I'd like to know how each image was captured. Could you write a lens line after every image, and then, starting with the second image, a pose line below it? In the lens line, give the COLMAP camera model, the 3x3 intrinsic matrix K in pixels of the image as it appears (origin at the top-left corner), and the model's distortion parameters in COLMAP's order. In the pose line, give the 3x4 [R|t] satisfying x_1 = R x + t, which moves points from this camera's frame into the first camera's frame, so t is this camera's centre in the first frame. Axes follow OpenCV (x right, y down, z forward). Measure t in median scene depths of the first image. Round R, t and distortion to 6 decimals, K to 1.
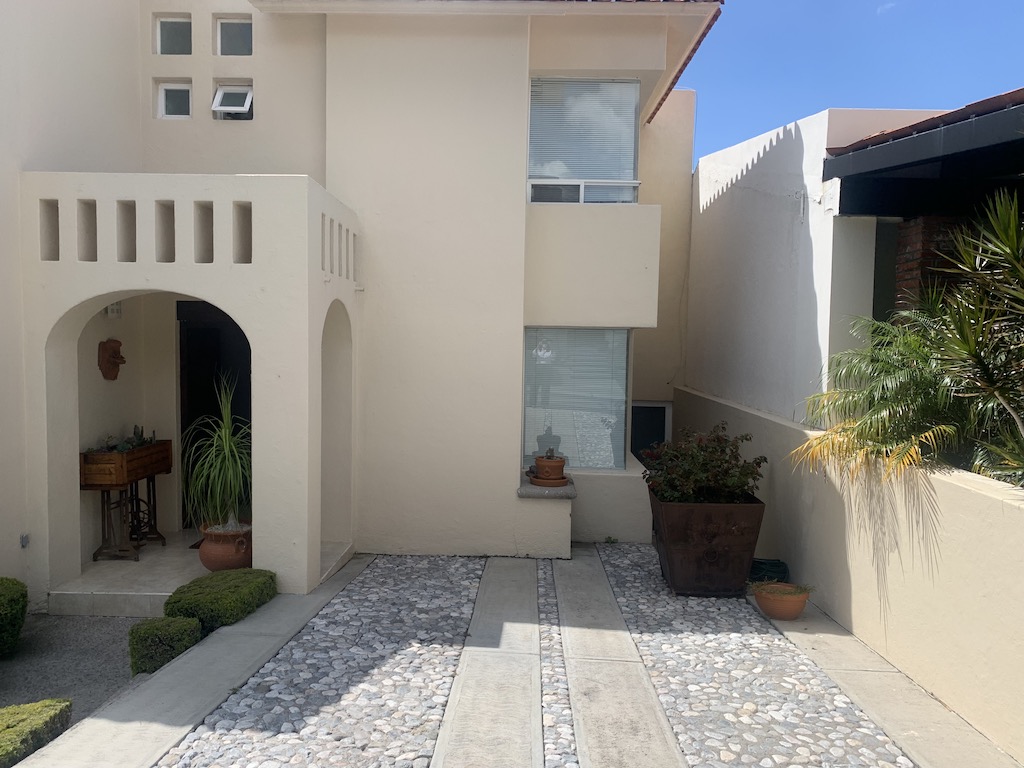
lens RADIAL K [[781.8, 0, 504.7], [0, 781.8, 390.5], [0, 0, 1]] dist [0.042927, -0.068487]
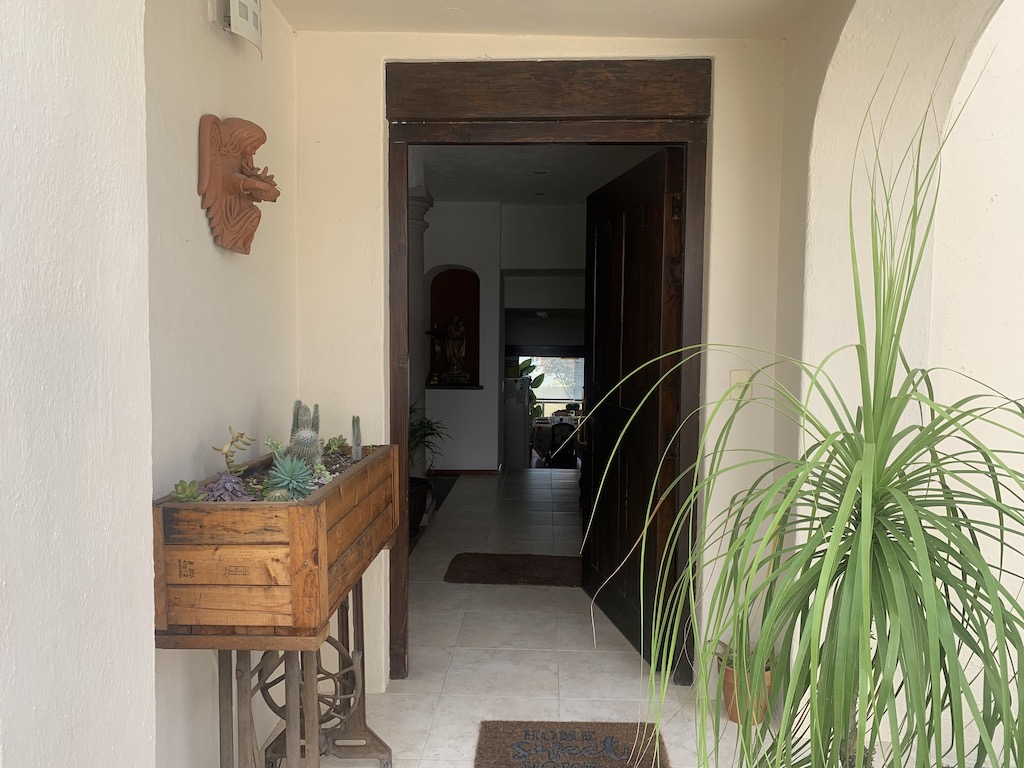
lens RADIAL K [[781.8, 0, 504.7], [0, 781.8, 390.5], [0, 0, 1]] dist [0.042927, -0.068487]
pose [[0.999944, -0.009620, -0.004319, -0.420277], [0.009672, 0.999879, 0.012219, 0.040002], [0.004201, -0.012260, 0.999916, 0.740960]]
